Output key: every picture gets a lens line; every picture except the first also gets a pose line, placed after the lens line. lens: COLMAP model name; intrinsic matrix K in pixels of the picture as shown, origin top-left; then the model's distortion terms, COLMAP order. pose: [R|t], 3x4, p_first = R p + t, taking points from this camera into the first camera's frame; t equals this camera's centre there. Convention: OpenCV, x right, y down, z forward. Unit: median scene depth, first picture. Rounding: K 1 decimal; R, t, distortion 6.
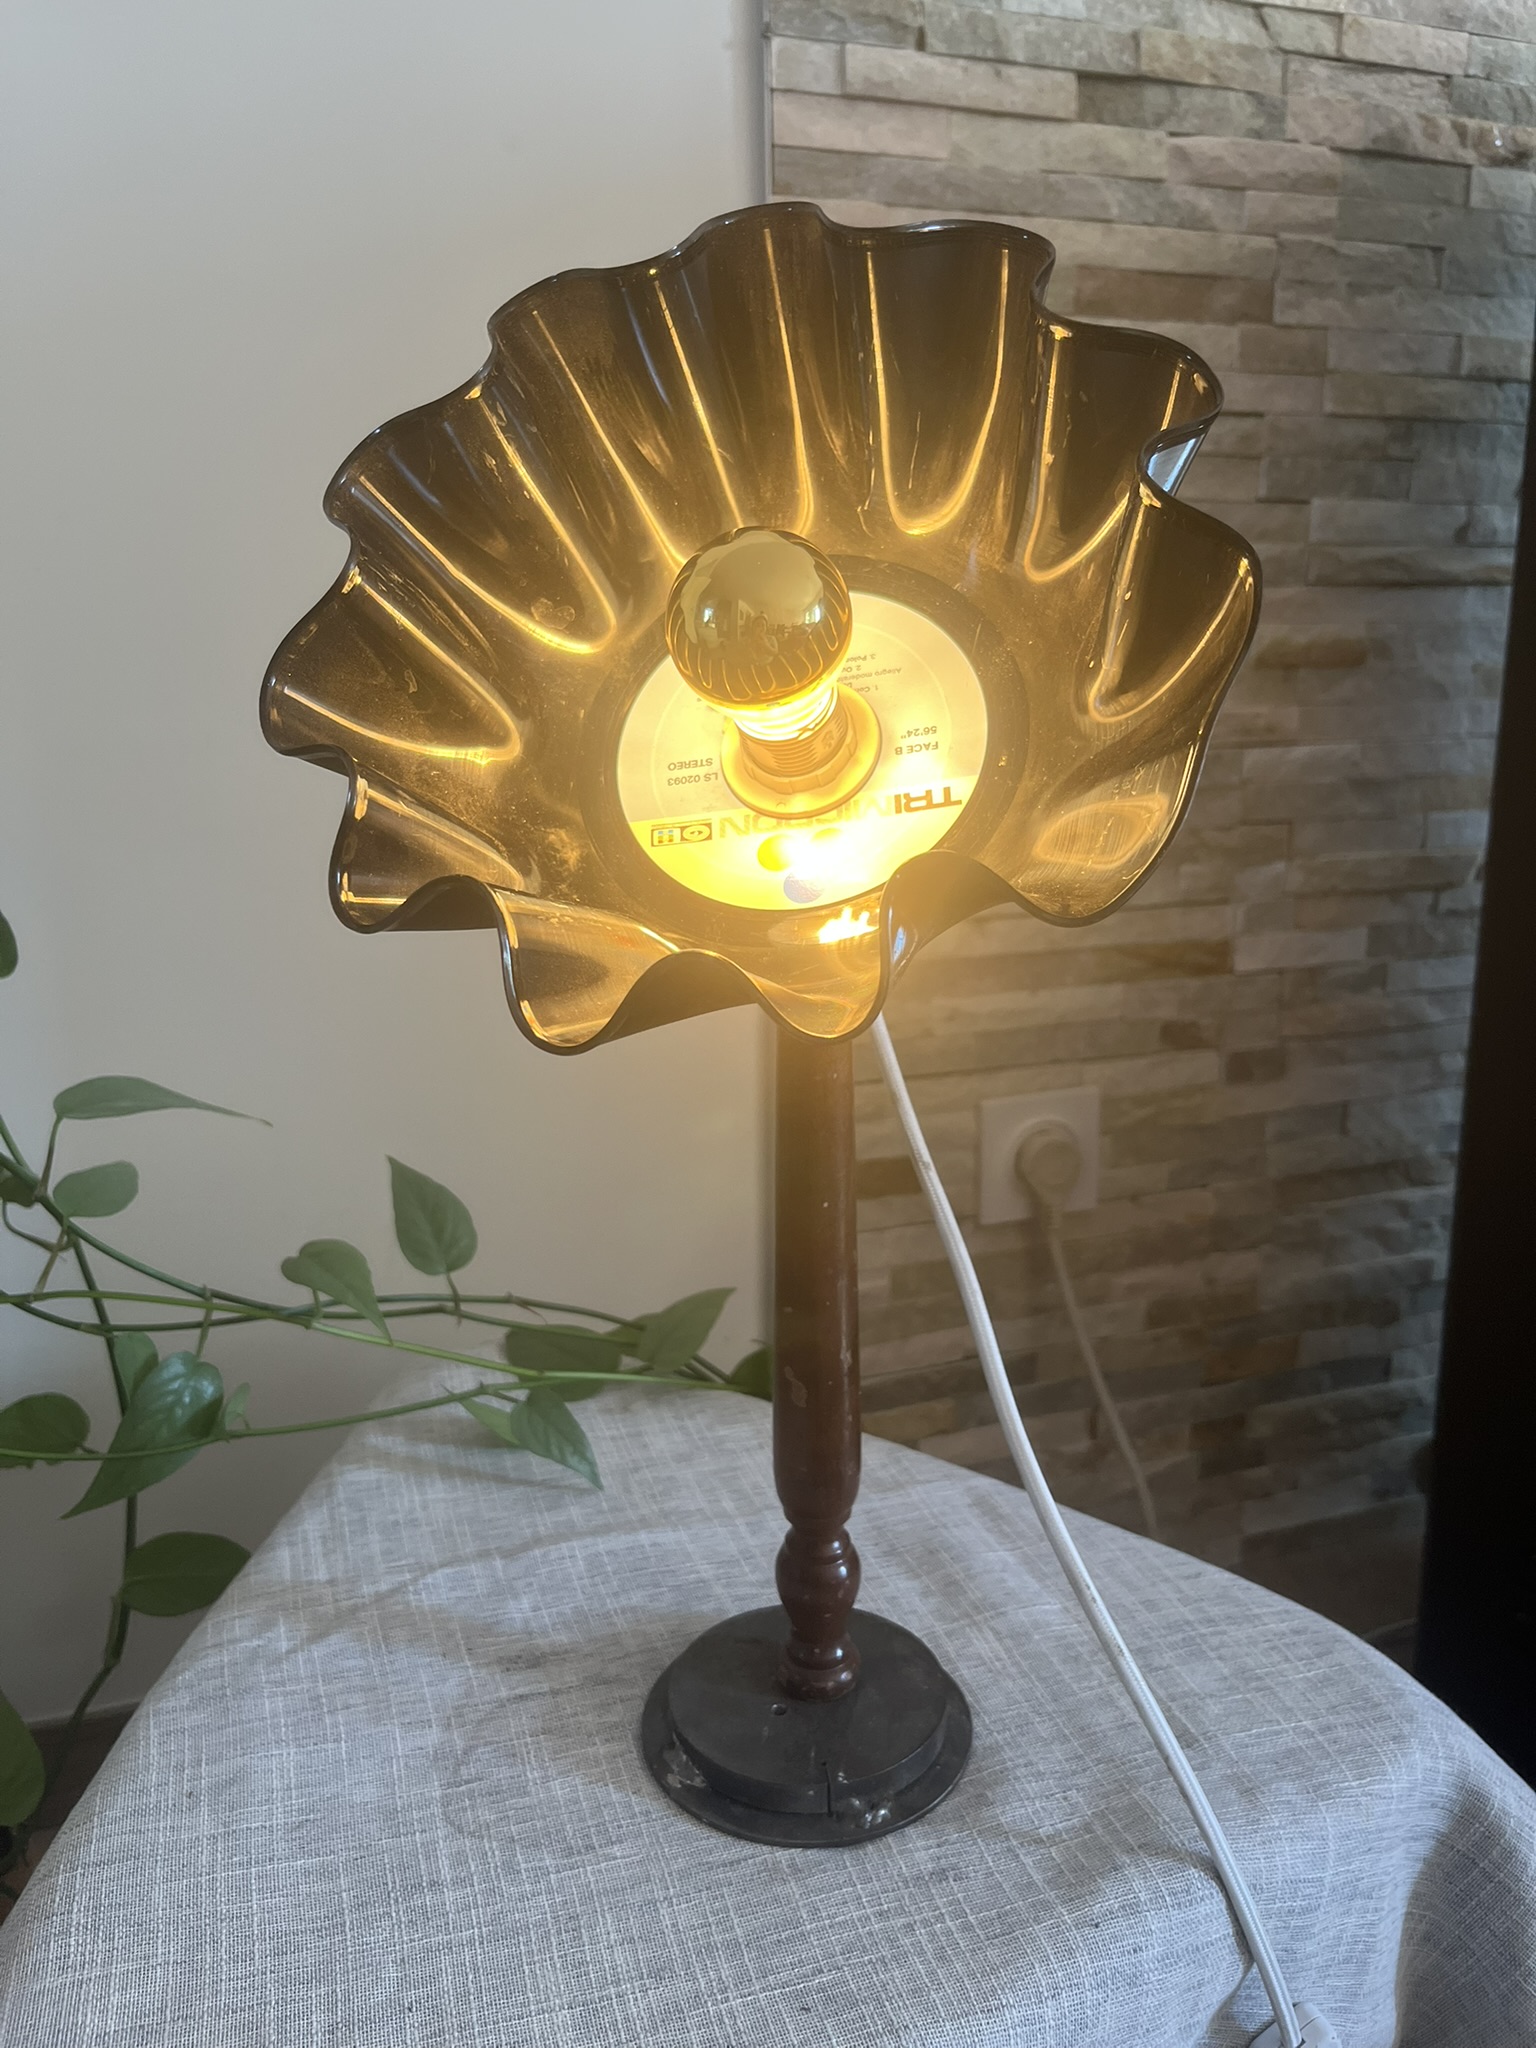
lens RADIAL K [[1574.1, 0, 781.2], [0, 1574.1, 1027.7], [0, 0, 1]] dist [0.067095, -0.113233]
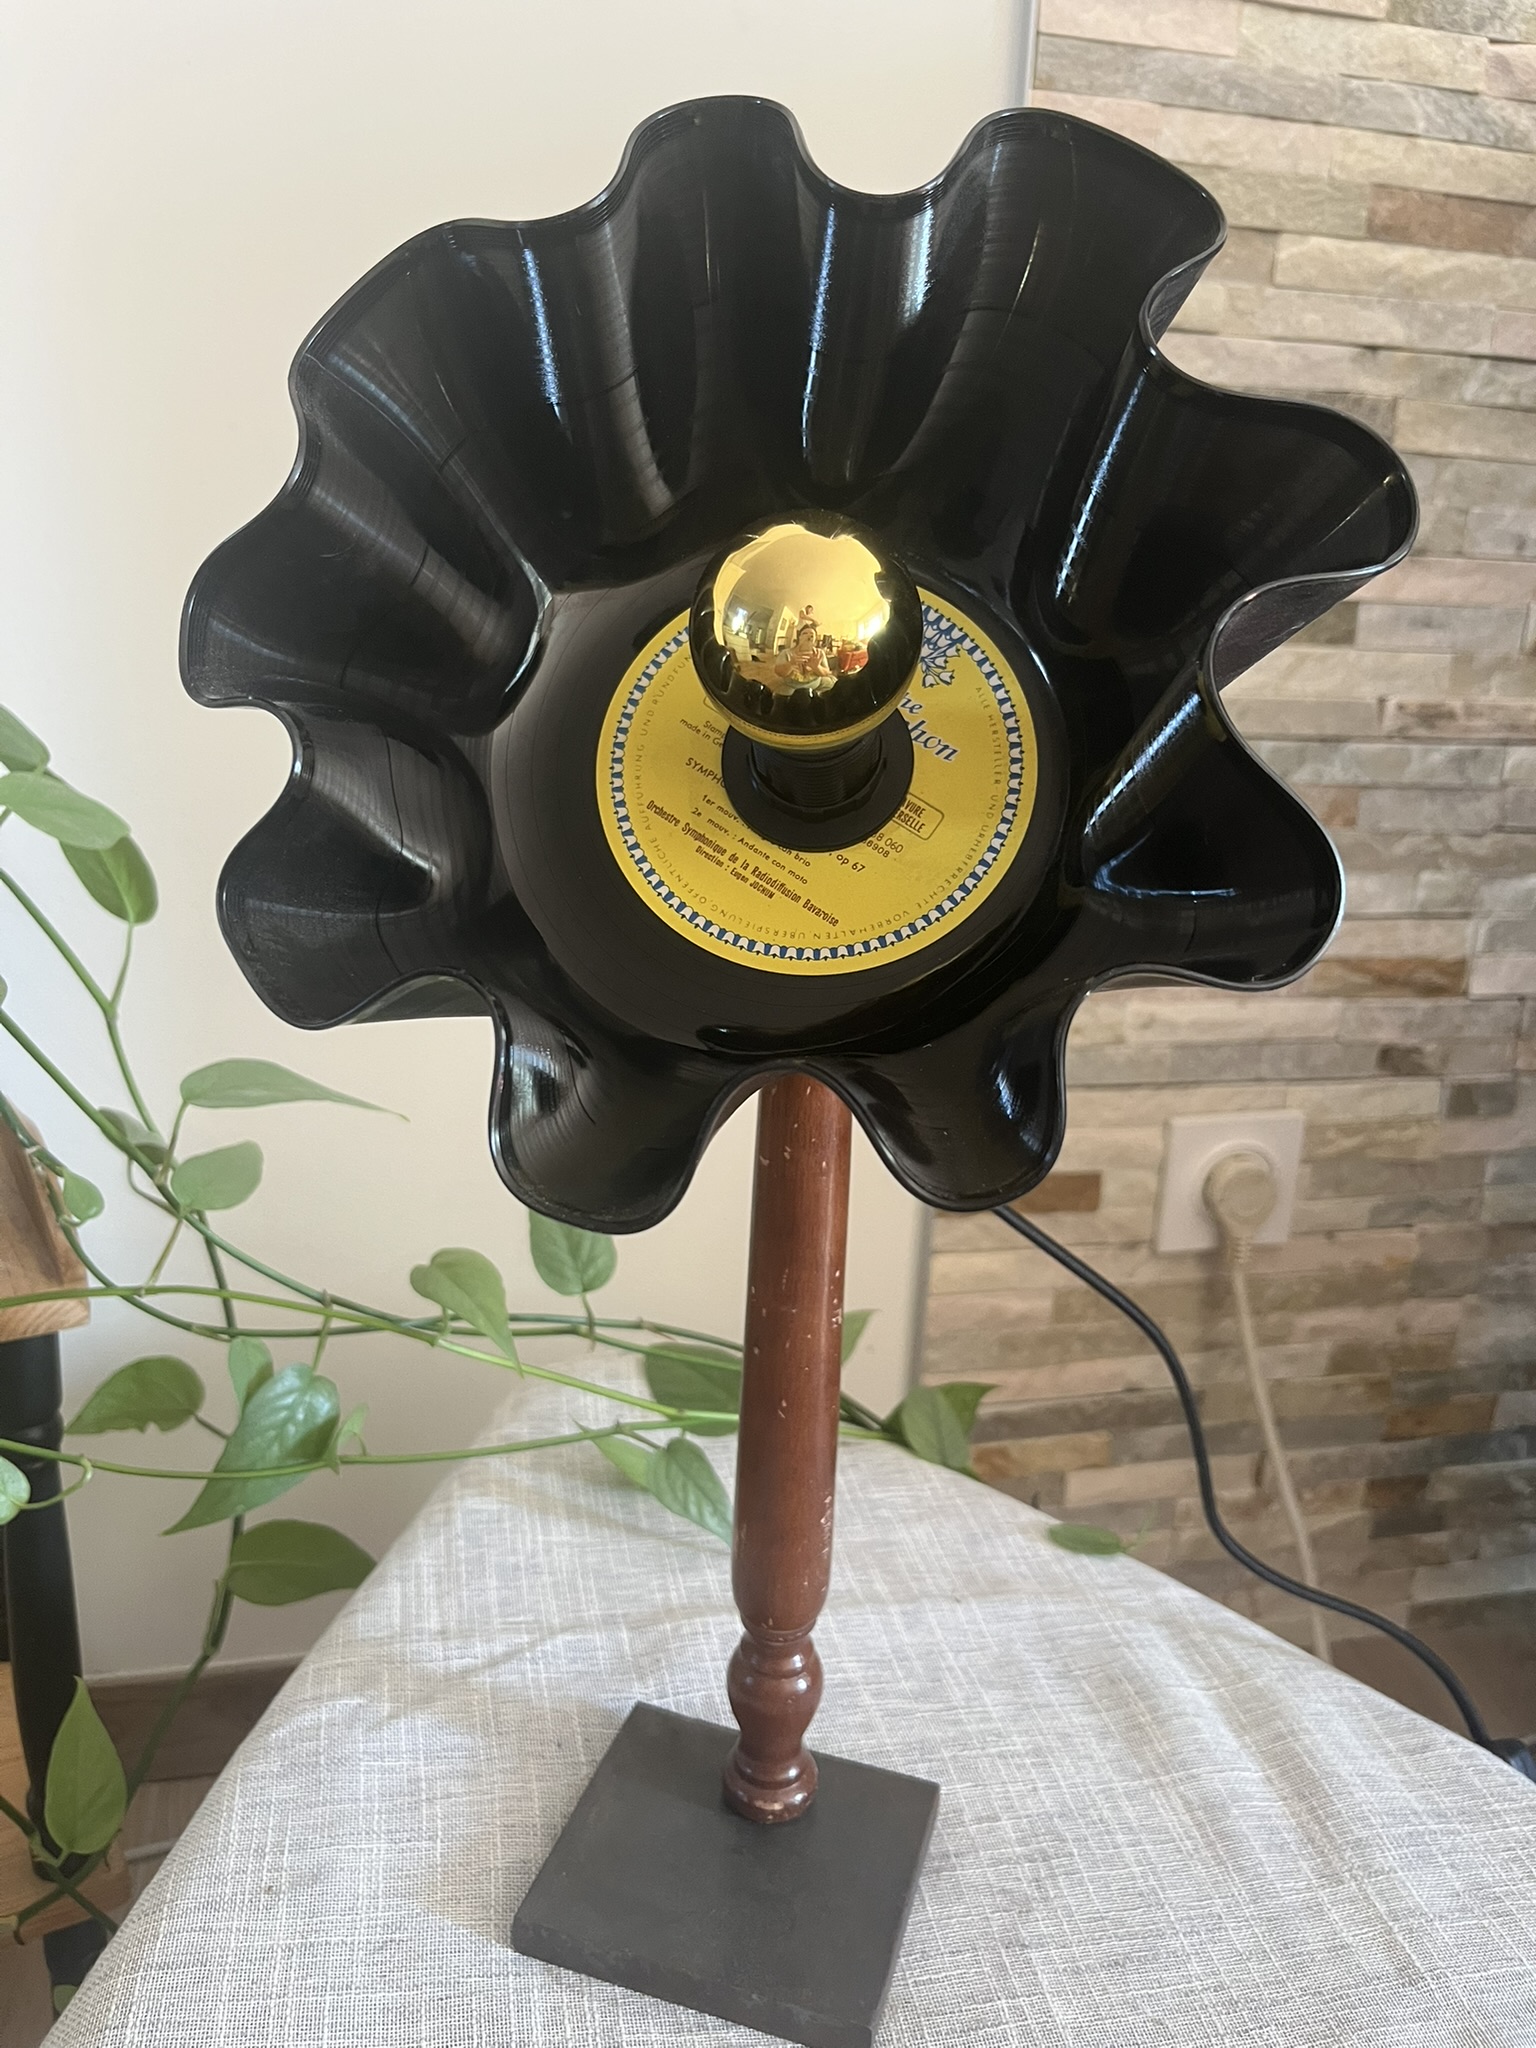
lens RADIAL K [[1574.1, 0, 763.2], [0, 1574.1, 1023.6], [0, 0, 1]] dist [0.067095, -0.113233]
pose [[0.992499, 0.080192, -0.092276, -0.026946], [-0.075790, 0.995856, 0.050261, -0.037049], [0.095924, -0.042890, 0.994464, 0.078145]]
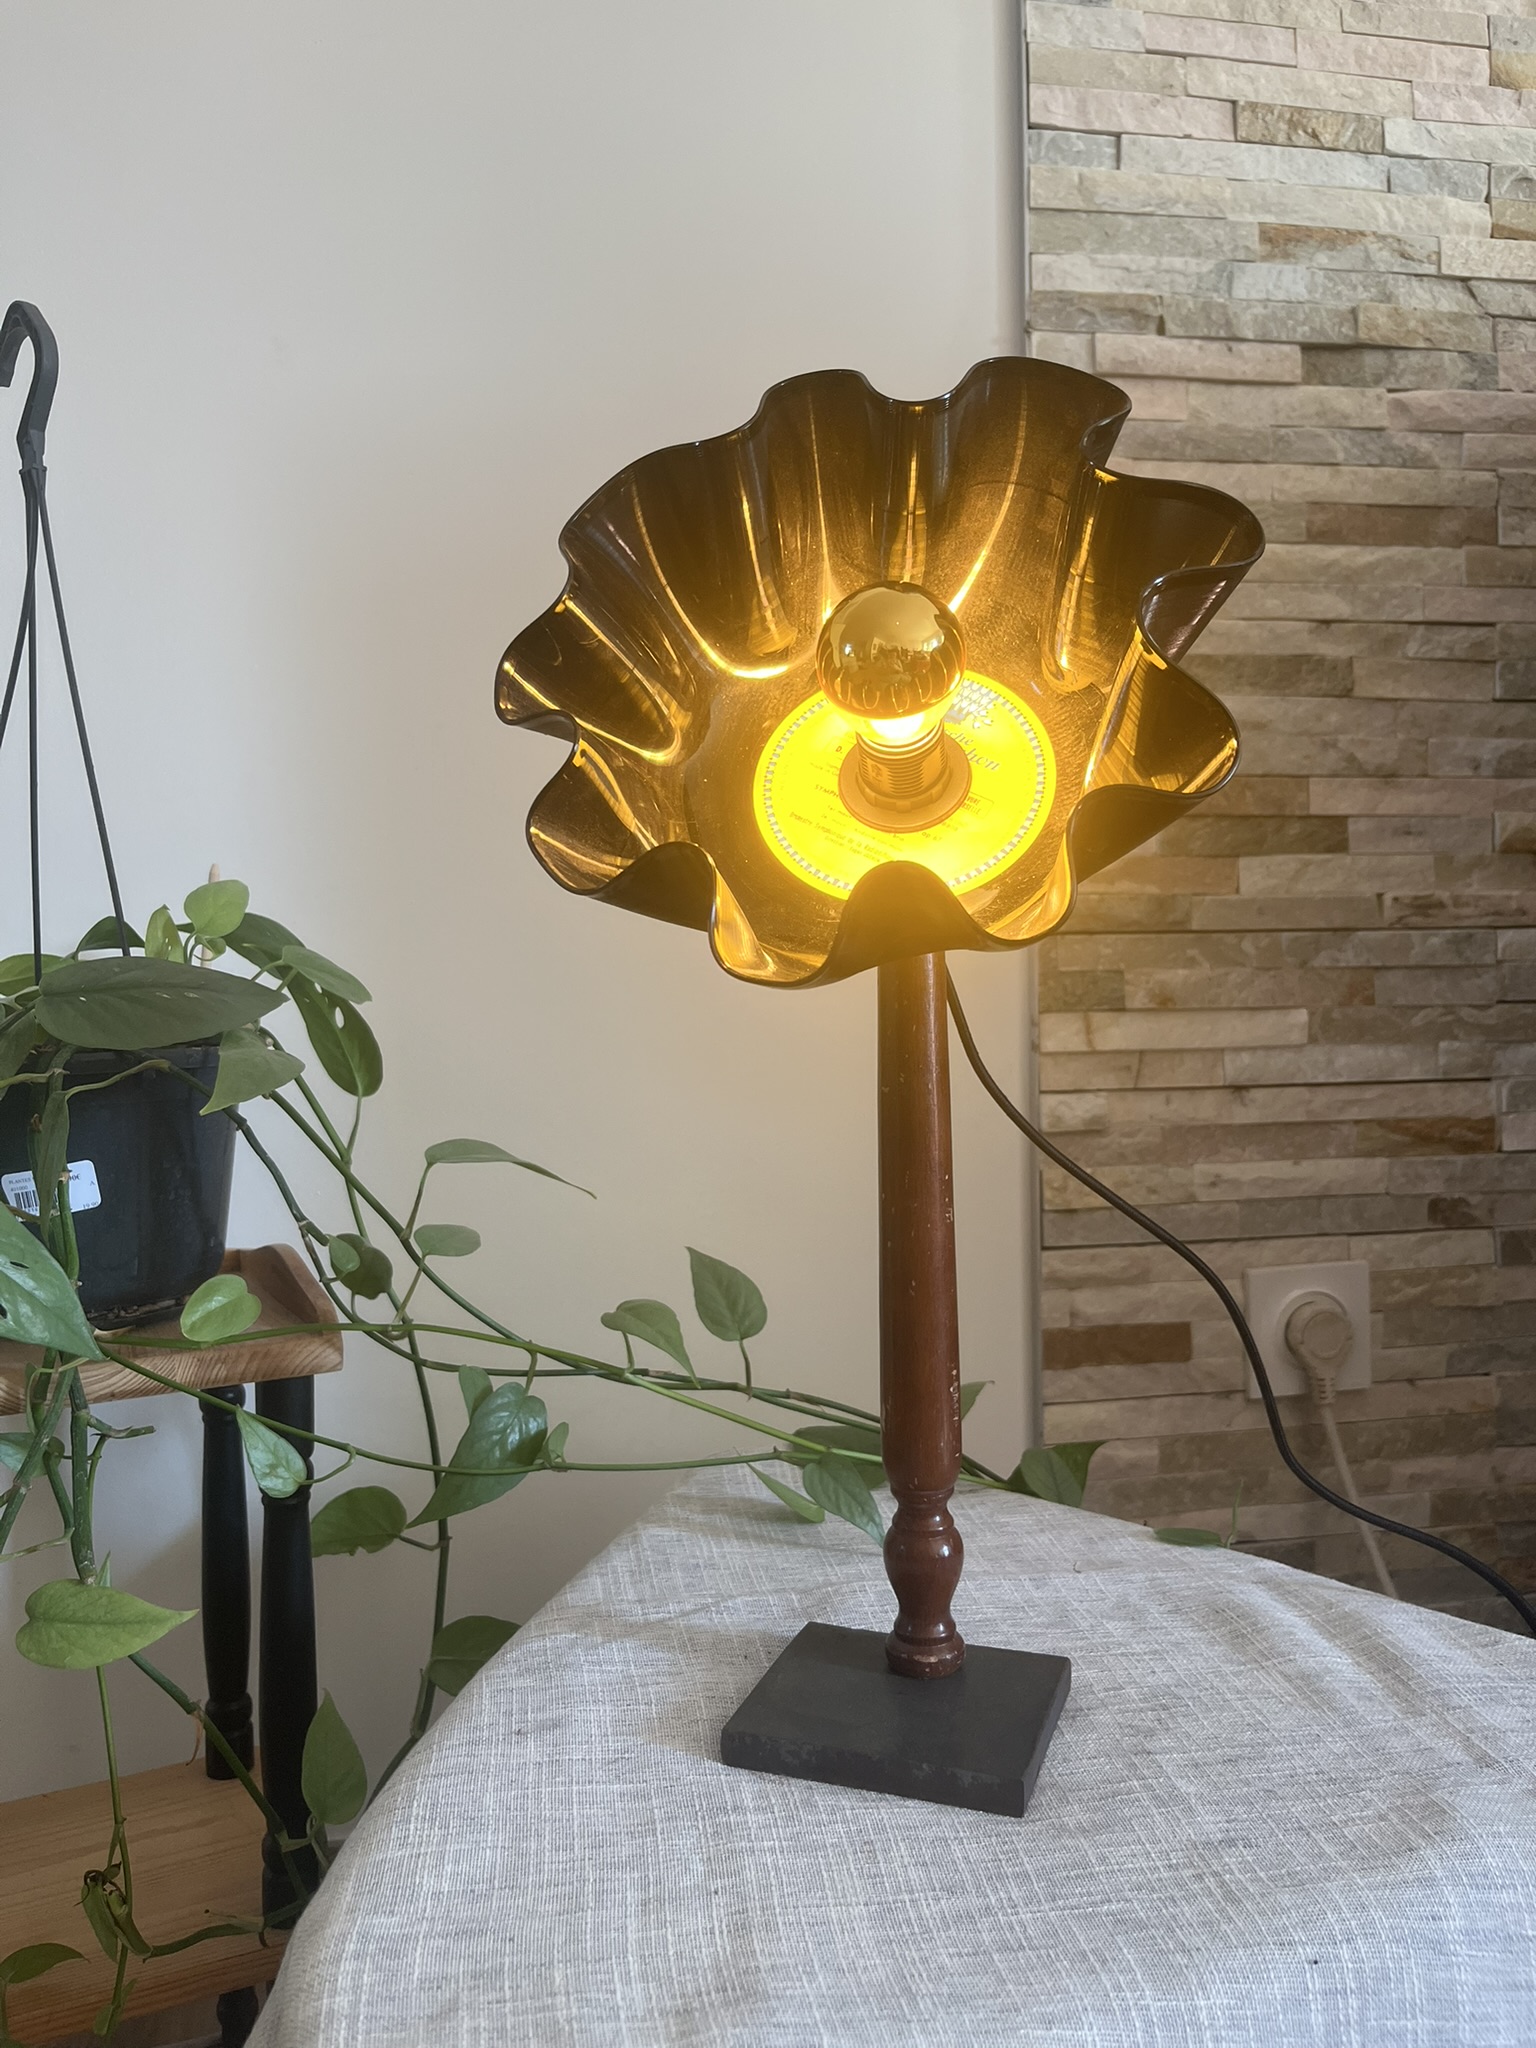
lens RADIAL K [[1574.1, 0, 776.5], [0, 1574.1, 1040.3], [0, 0, 1]] dist [0.067095, -0.113233]
pose [[0.988088, -0.007615, -0.153702, -0.014111], [-0.023283, 0.979880, -0.198224, 0.116752], [0.152119, 0.199442, 0.968030, -0.063127]]
